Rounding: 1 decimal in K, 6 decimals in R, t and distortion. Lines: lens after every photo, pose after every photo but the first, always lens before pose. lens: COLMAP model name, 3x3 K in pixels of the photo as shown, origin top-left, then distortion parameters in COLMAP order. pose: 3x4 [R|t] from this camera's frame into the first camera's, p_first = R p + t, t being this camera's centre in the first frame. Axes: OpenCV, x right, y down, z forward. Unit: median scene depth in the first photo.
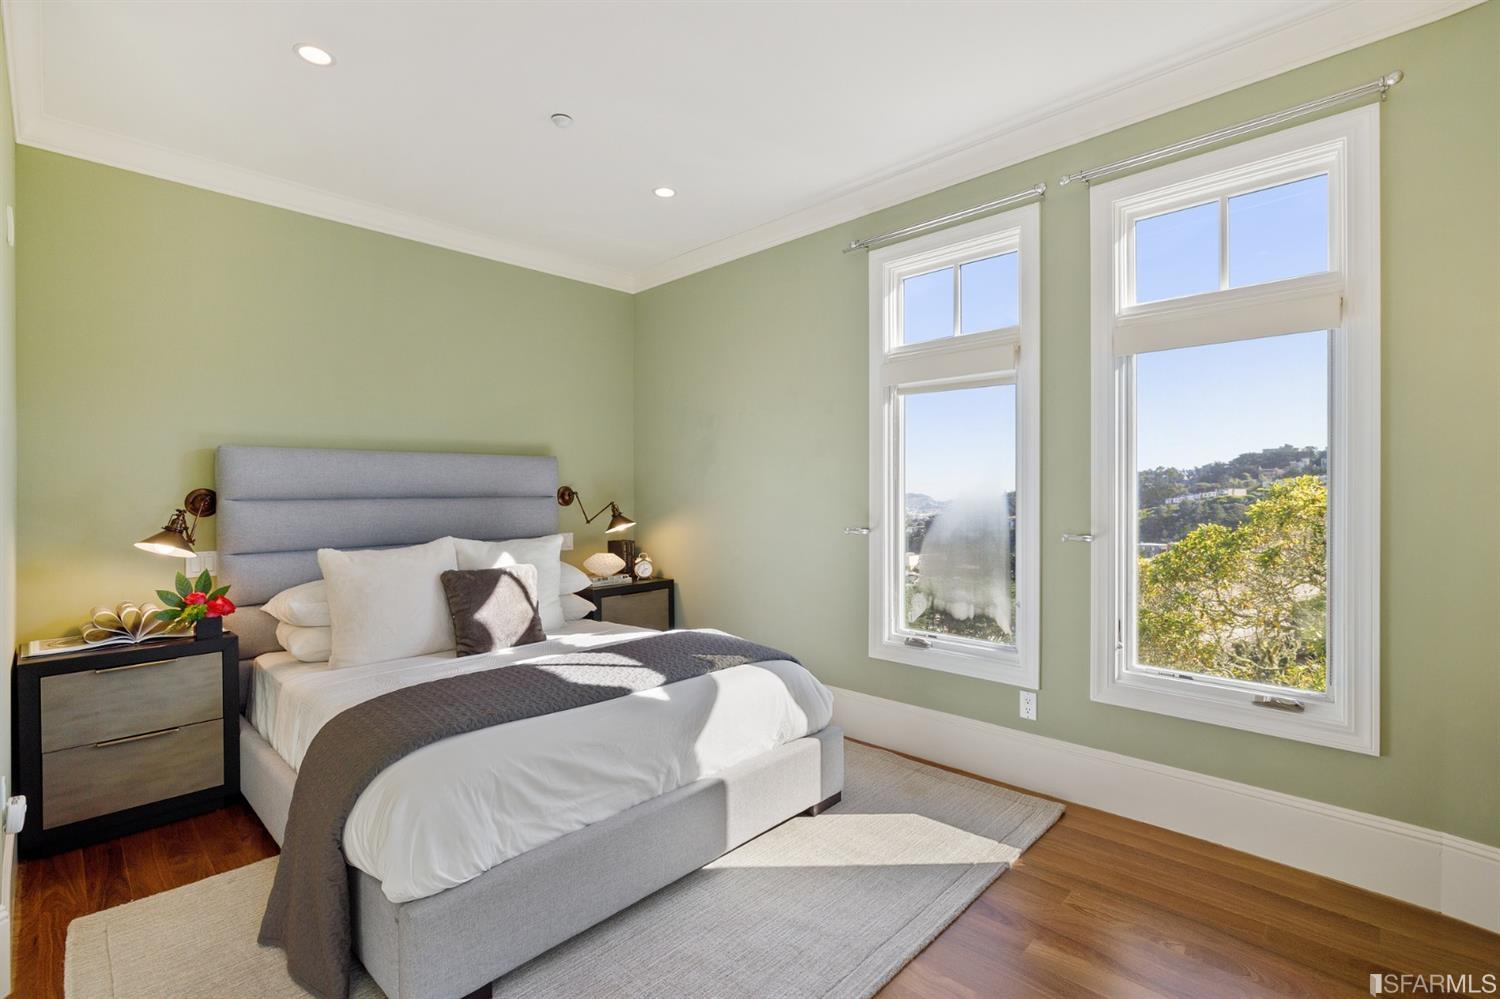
lens RADIAL K [[681.8, 0, 748.9], [0, 681.8, 487.6], [0, 0, 1]] dist [-0.000697, 0.000259]
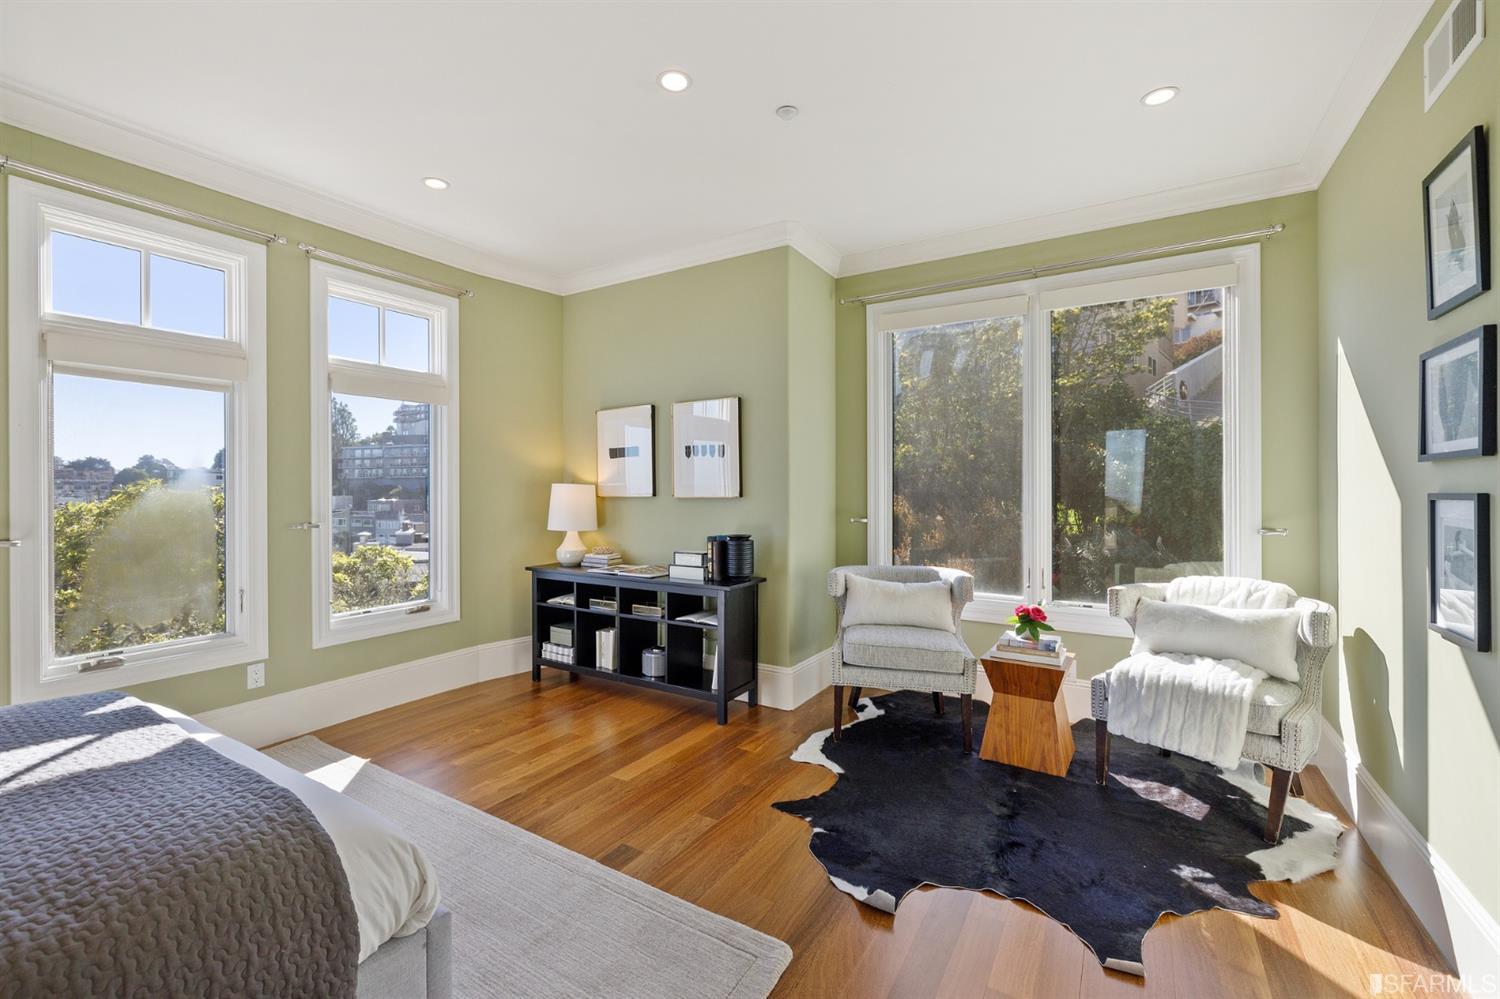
lens RADIAL K [[636.7, 0, 747.6], [0, 636.7, 486.8], [0, 0, 1]] dist [0.001832, 0.000450]
pose [[-0.208717, 0.002640, 0.977973, -0.832234], [-0.003220, 0.999989, -0.003386, 0.000096], [-0.977971, -0.003856, -0.208706, 0.418077]]
